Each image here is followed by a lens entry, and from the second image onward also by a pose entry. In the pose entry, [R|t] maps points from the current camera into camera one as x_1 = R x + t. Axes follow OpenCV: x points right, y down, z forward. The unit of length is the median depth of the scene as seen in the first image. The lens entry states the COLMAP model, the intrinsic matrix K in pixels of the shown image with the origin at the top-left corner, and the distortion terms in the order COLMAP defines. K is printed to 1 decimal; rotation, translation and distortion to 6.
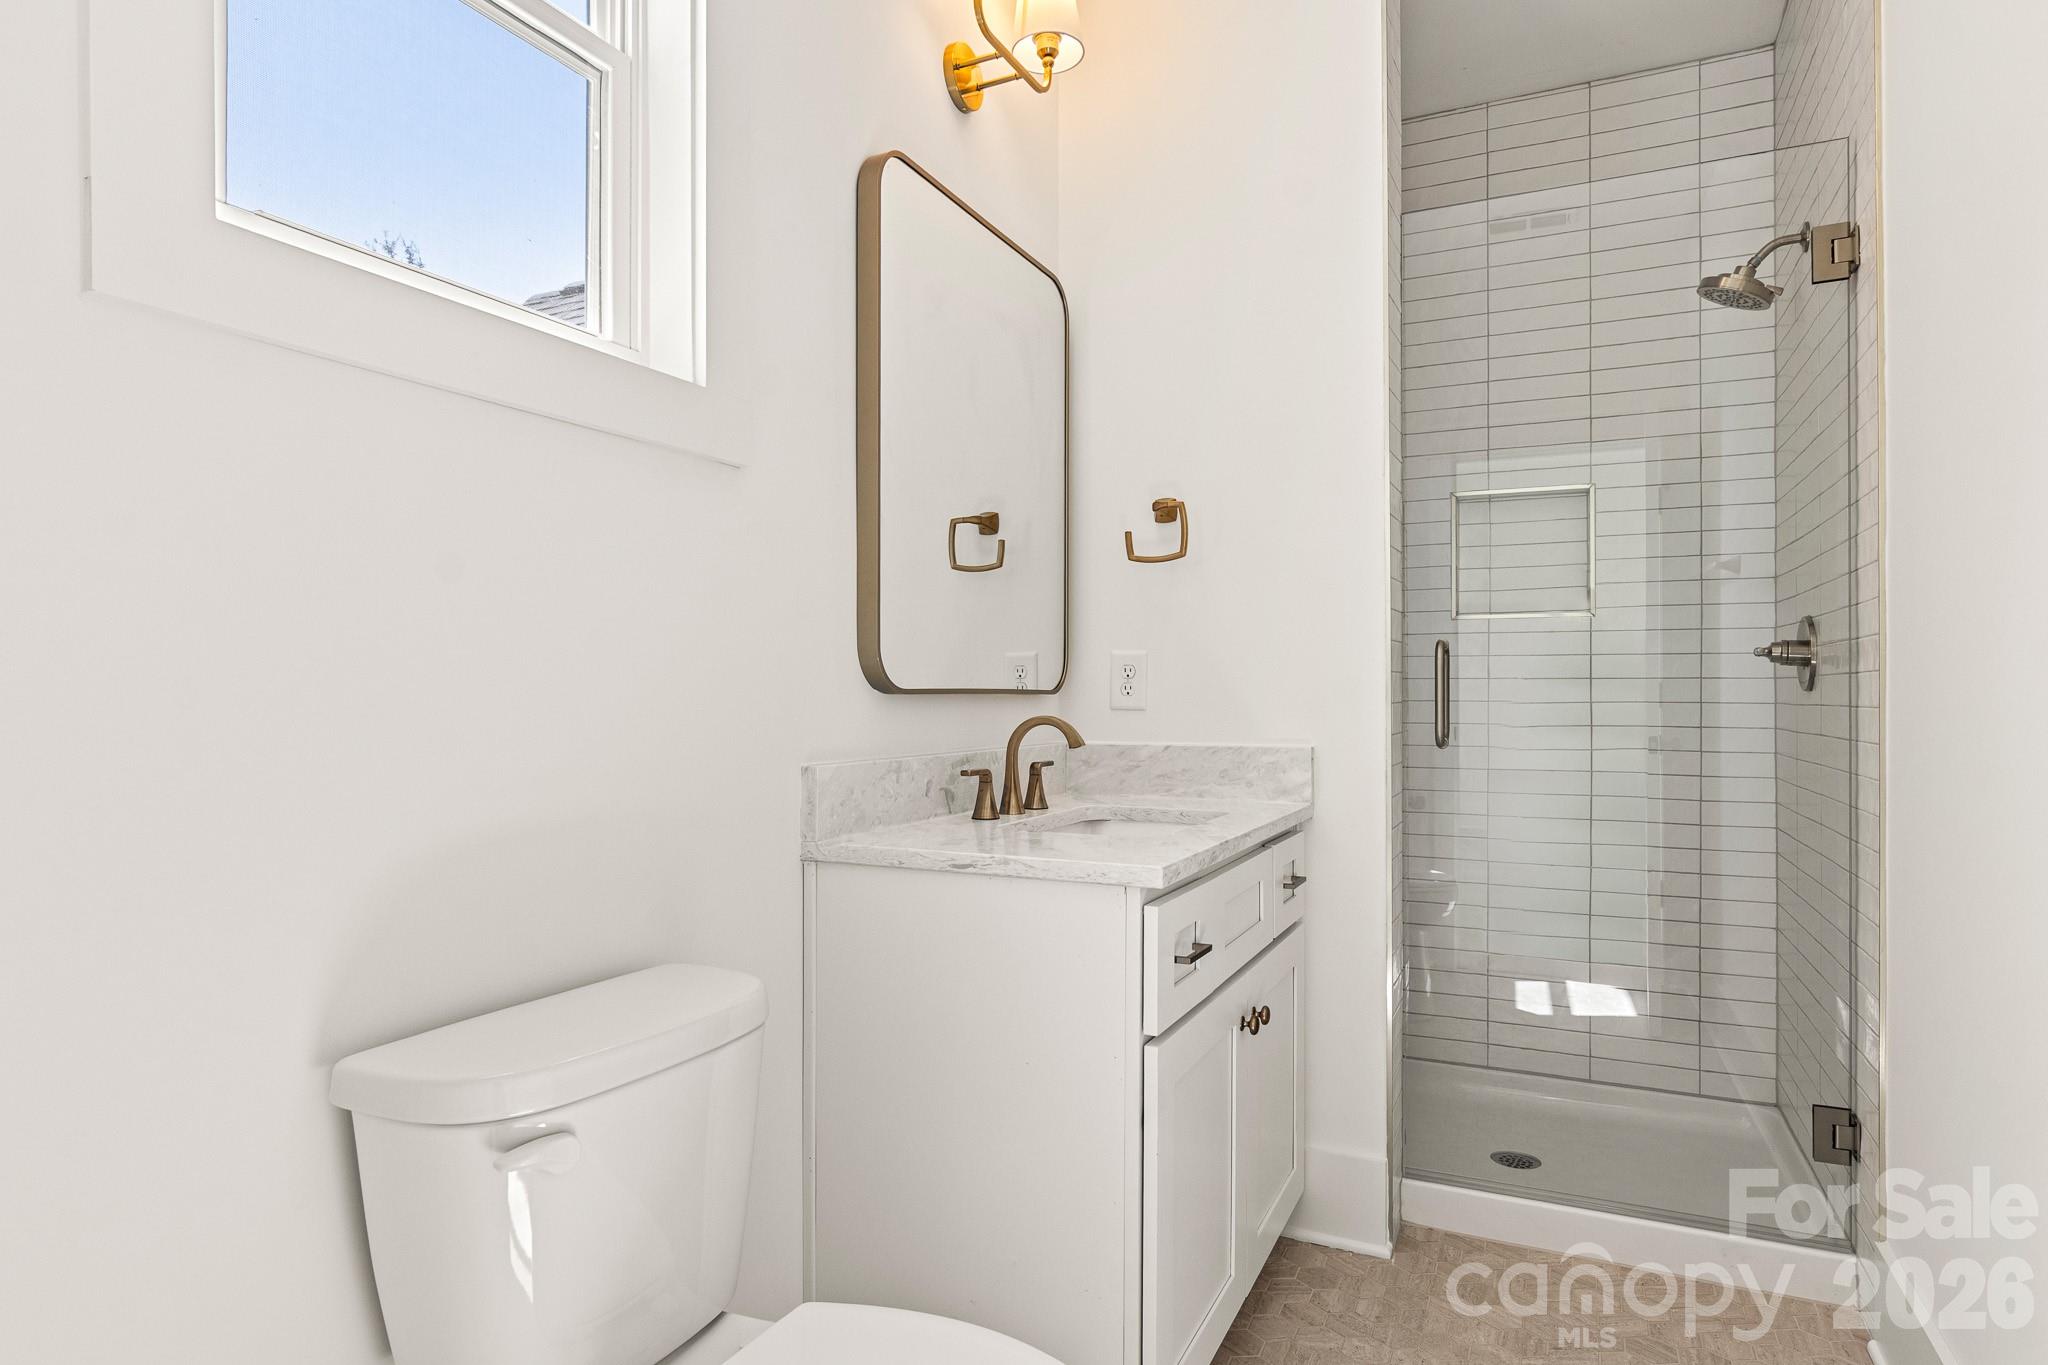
lens RADIAL K [[1108.7, 0, 1023.2], [0, 1108.7, 678.8], [0, 0, 1]] dist [-0.009694, 0.000347]
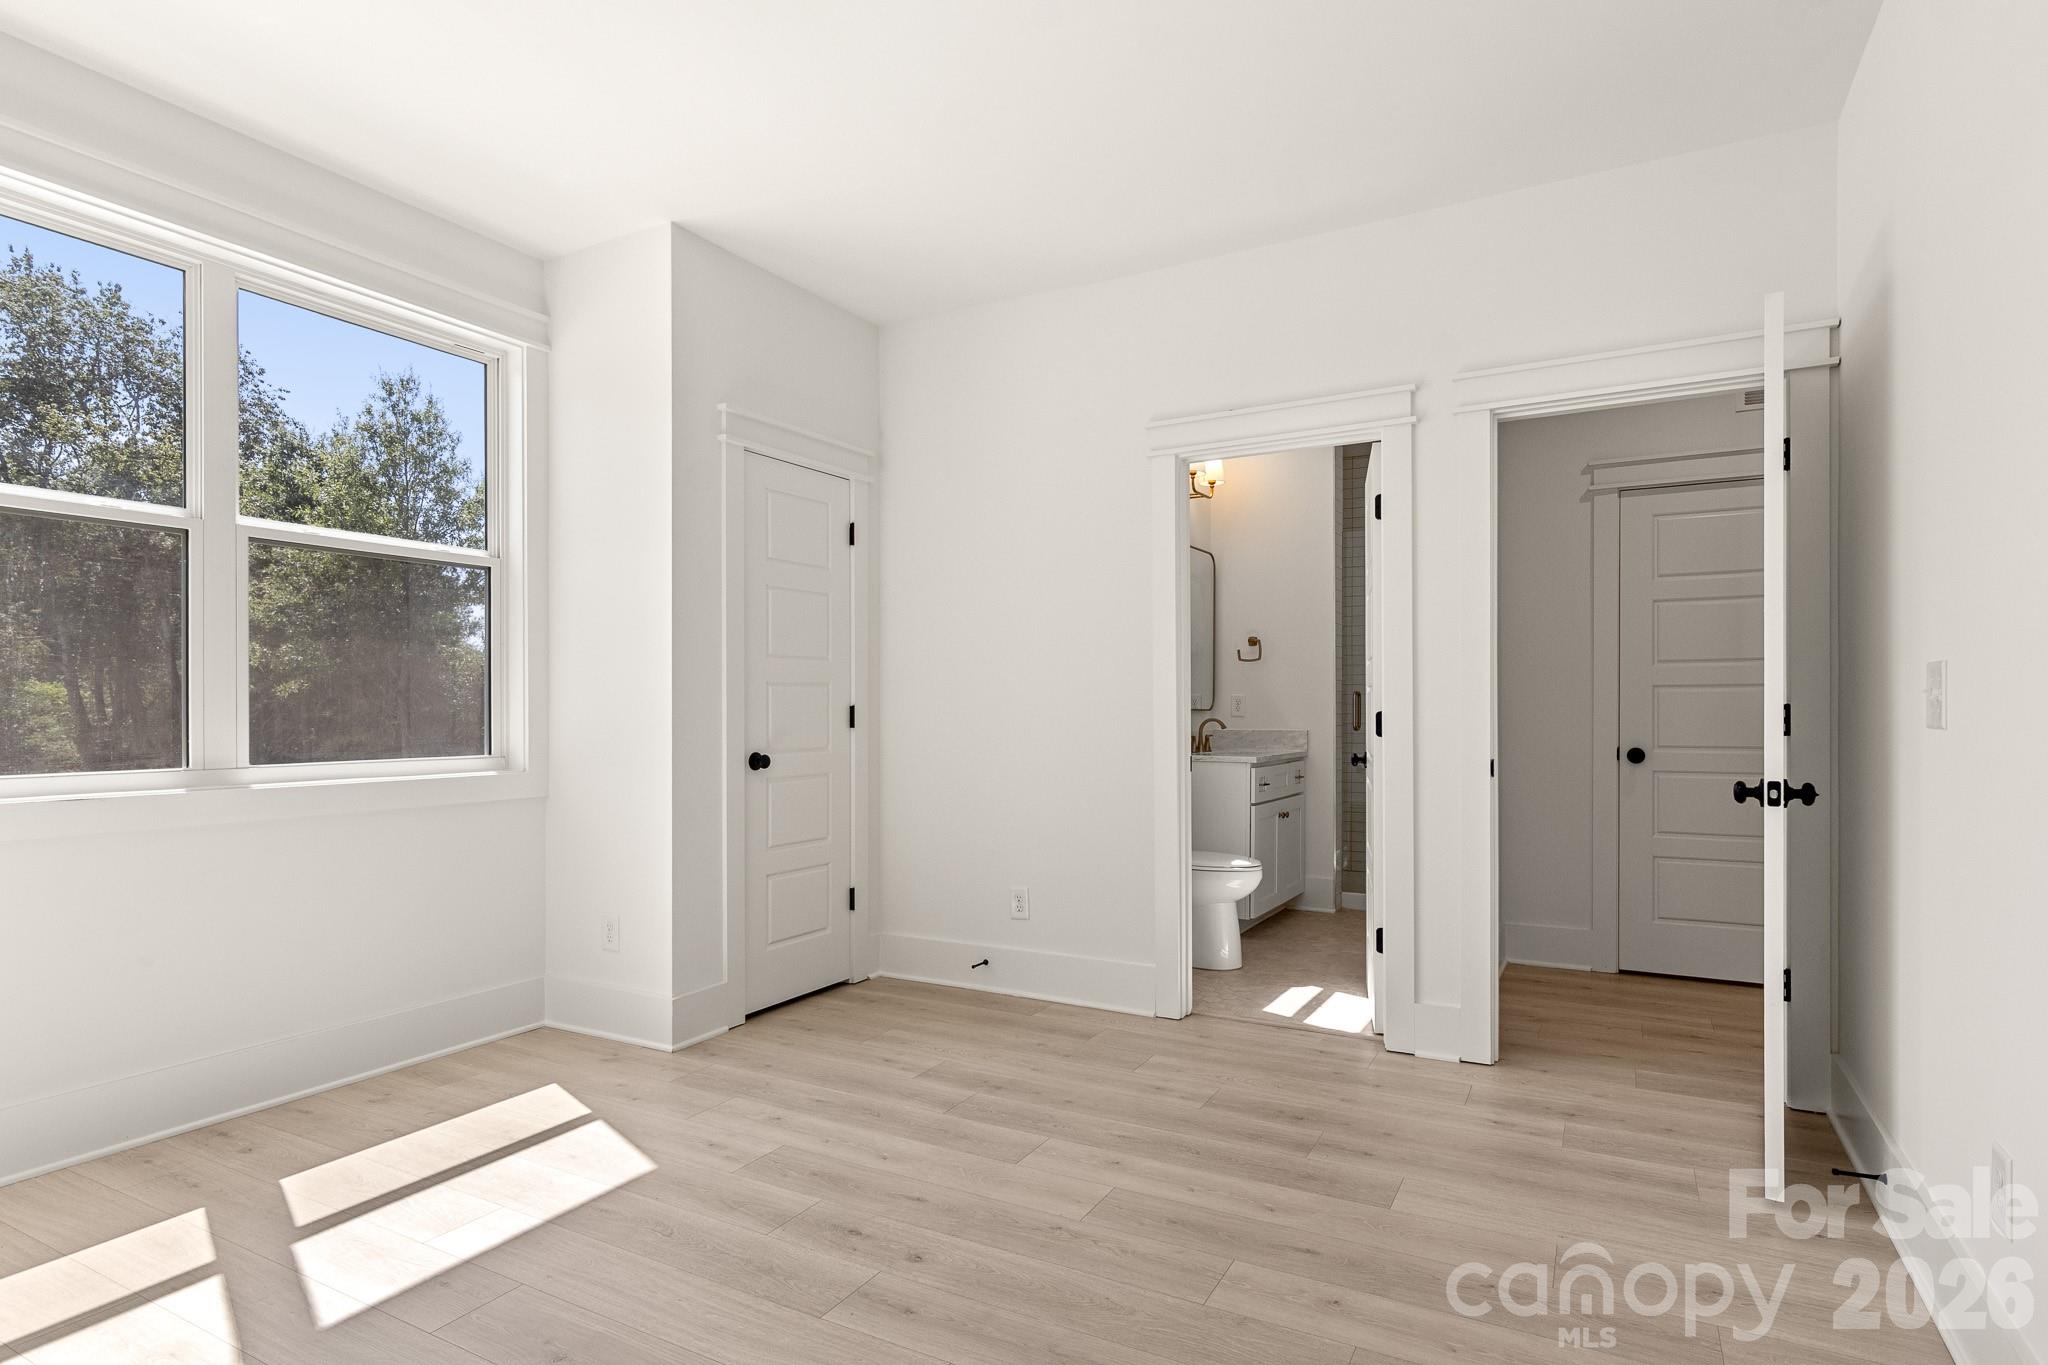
lens RADIAL K [[1051.6, 0, 1015.4], [0, 1051.6, 669.7], [0, 0, 1]] dist [0.001233, -0.000727]
pose [[0.999631, 0.007168, -0.026190, -0.382275], [-0.007566, 0.999857, -0.015153, -0.041729], [0.026078, 0.015346, 0.999542, -1.572290]]
